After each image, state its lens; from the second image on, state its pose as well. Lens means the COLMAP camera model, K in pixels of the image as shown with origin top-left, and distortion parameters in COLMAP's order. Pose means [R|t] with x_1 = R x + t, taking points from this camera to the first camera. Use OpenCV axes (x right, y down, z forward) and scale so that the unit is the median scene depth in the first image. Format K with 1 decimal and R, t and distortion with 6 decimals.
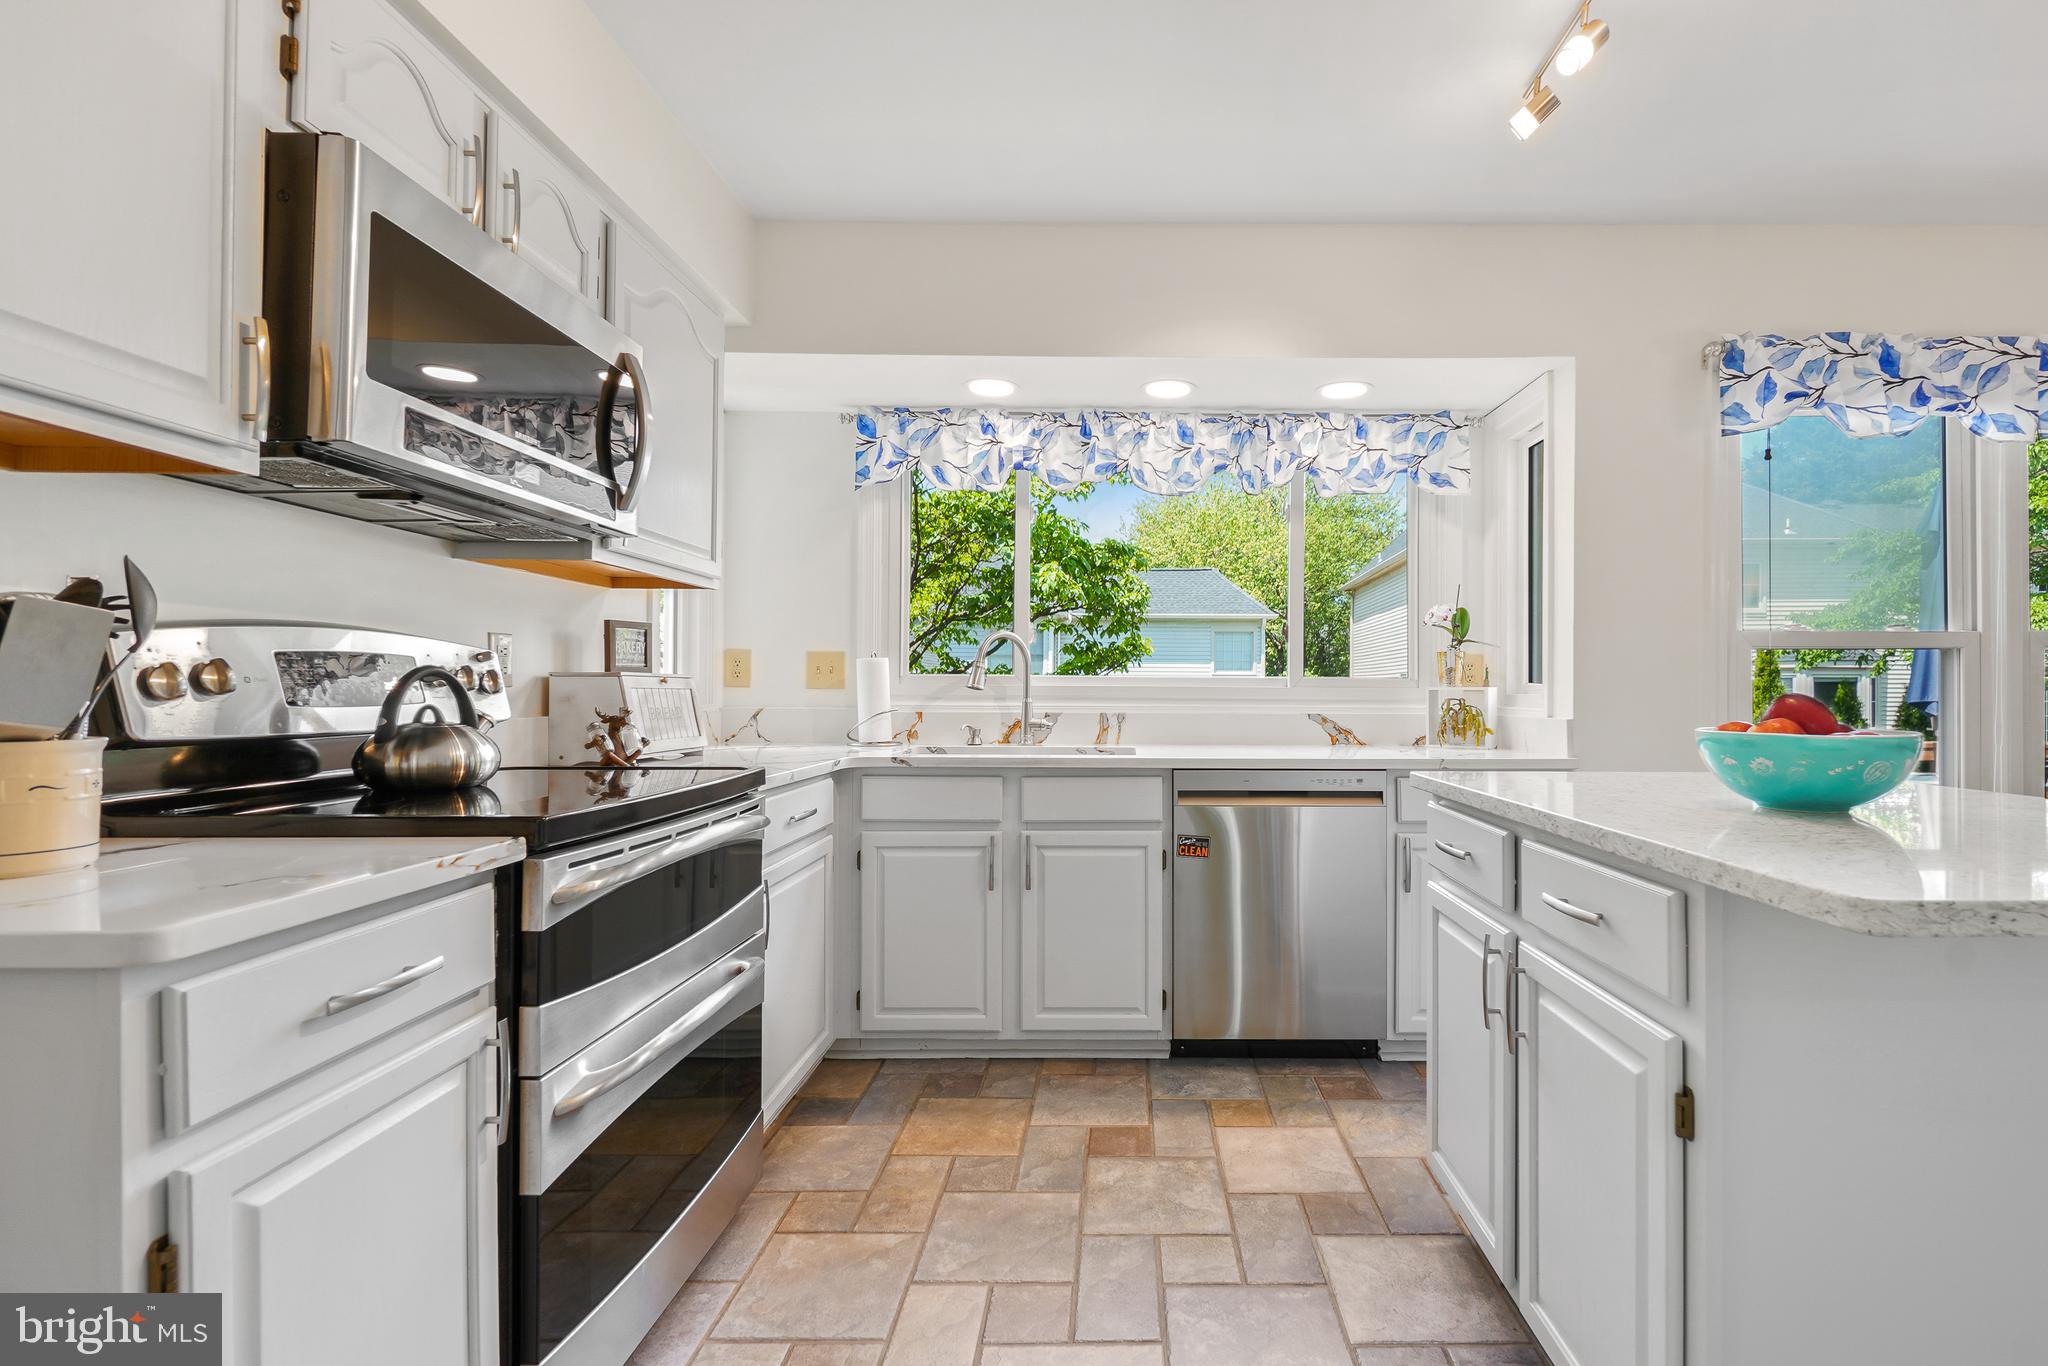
lens RADIAL K [[906.3, 0, 1026.7], [0, 906.3, 683.8], [0, 0, 1]] dist [-0.000463, -0.001101]
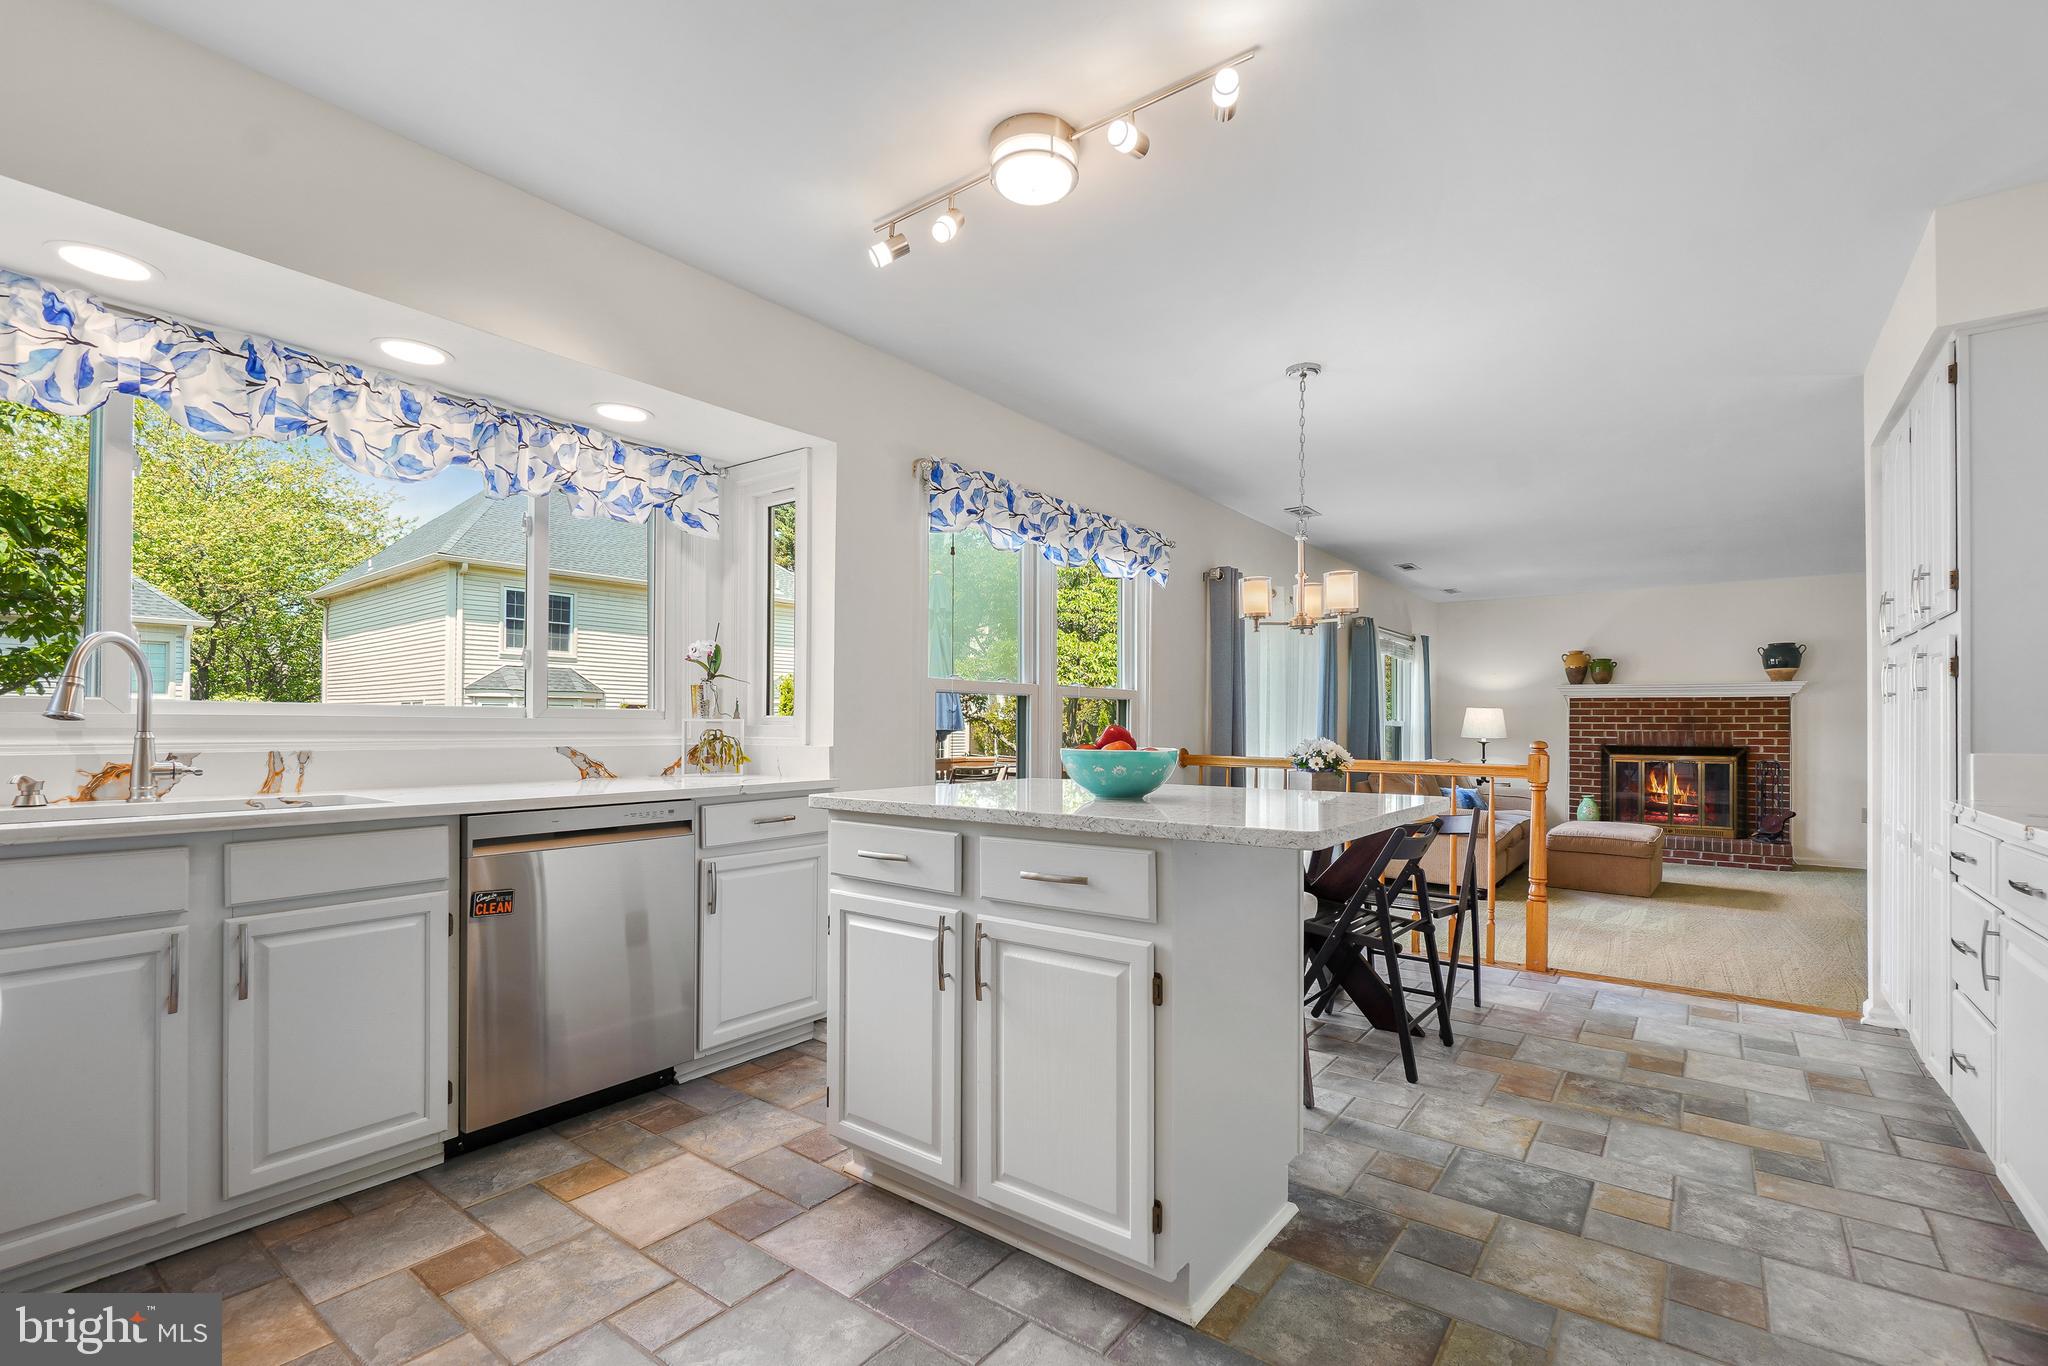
lens RADIAL K [[906.3, 0, 1052.9], [0, 906.3, 723.5], [0, 0, 1]] dist [-0.000463, -0.001101]
pose [[0.593609, 0.000122, 0.804754, -0.190347], [-0.007683, 0.999955, 0.005515, 0.000134], [-0.804717, -0.009457, 0.593583, 0.059971]]
